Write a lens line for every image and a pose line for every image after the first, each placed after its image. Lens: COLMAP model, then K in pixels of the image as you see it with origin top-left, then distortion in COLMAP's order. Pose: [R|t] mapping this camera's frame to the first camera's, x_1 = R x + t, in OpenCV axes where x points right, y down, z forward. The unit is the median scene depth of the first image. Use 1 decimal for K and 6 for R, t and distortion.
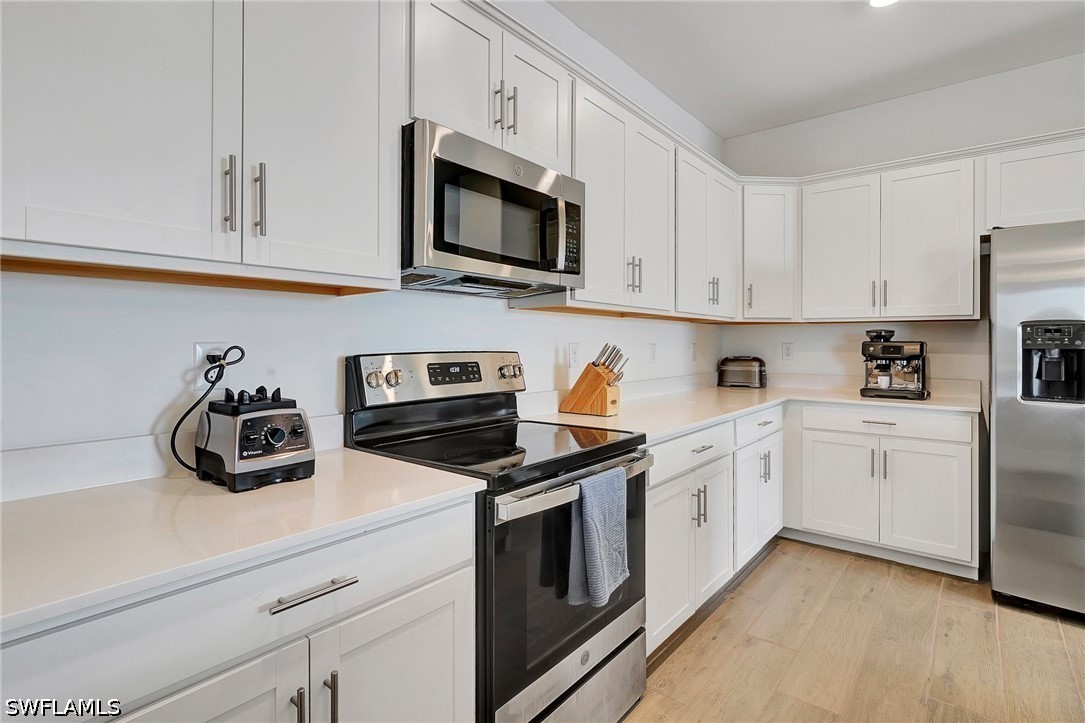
lens RADIAL K [[532.0, 0, 530.0], [0, 532.0, 344.3], [0, 0, 1]] dist [0.002350, 0.000461]
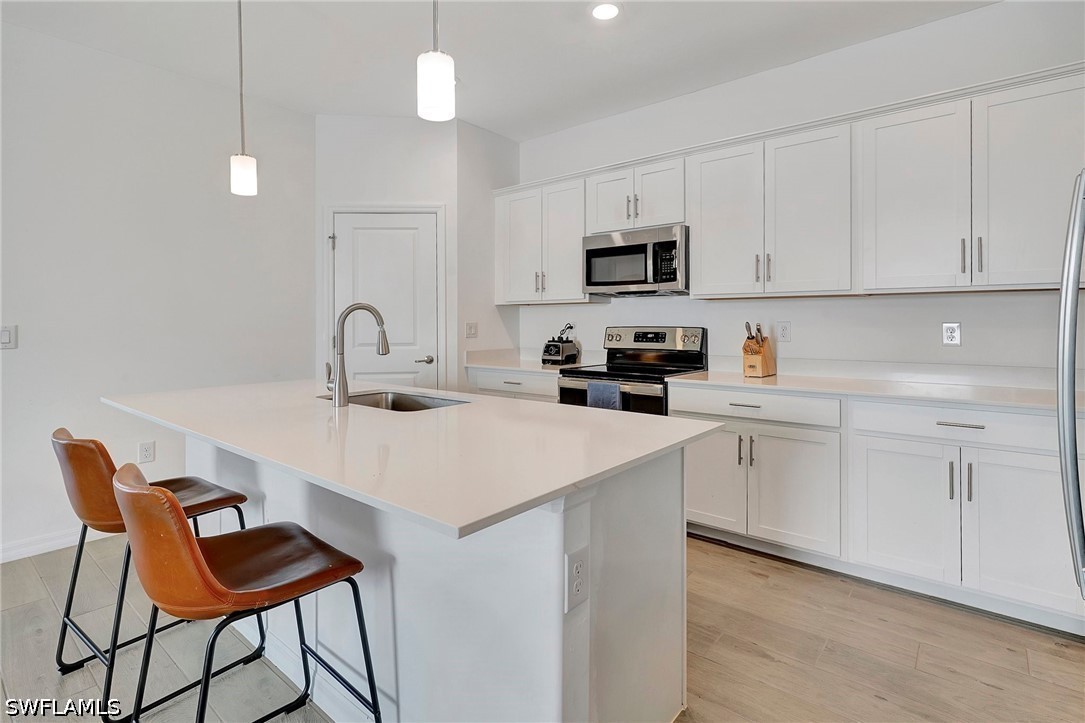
lens RADIAL K [[535.5, 0, 543.1], [0, 535.5, 320.8], [0, 0, 1]] dist [0.002064, 0.000852]
pose [[0.000247, -0.003660, -0.999993, 1.463761], [-0.000197, 0.999993, -0.003660, 0.000094], [1.000000, 0.000198, 0.000246, 0.476594]]
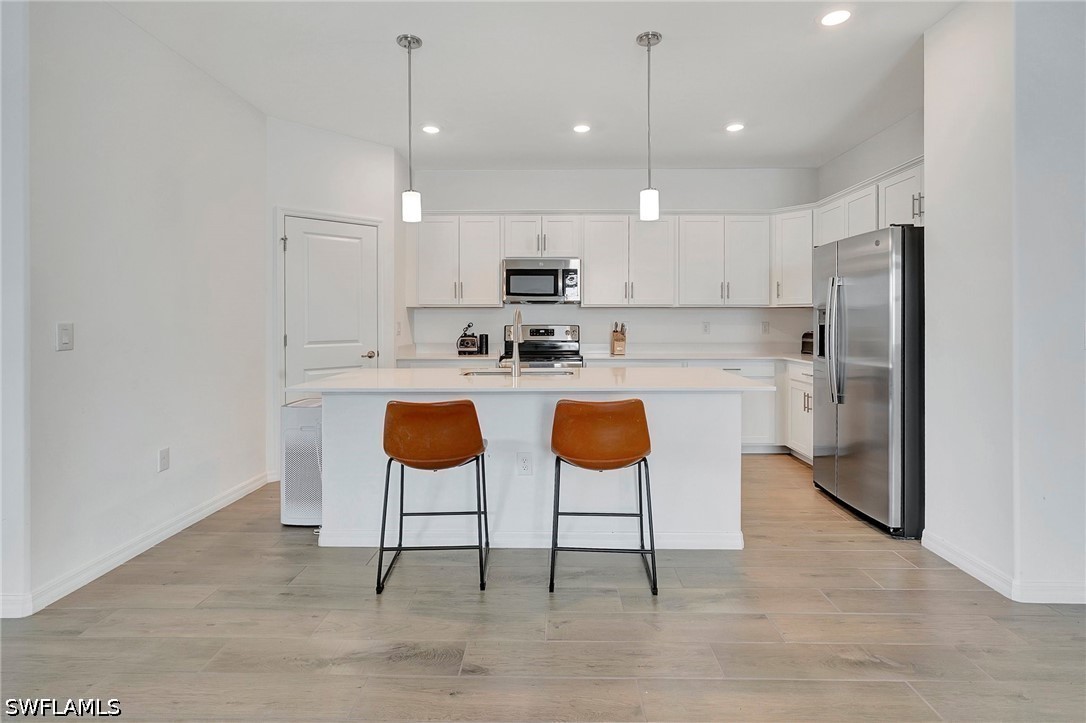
lens RADIAL K [[536.0, 0, 543.6], [0, 536.0, 320.8], [0, 0, 1]] dist [0.002064, 0.000852]
pose [[0.628952, -0.003827, -0.777434, 1.661437], [-0.000232, 0.999987, -0.005110, 0.004706], [0.777444, 0.003394, 0.628943, -0.632208]]
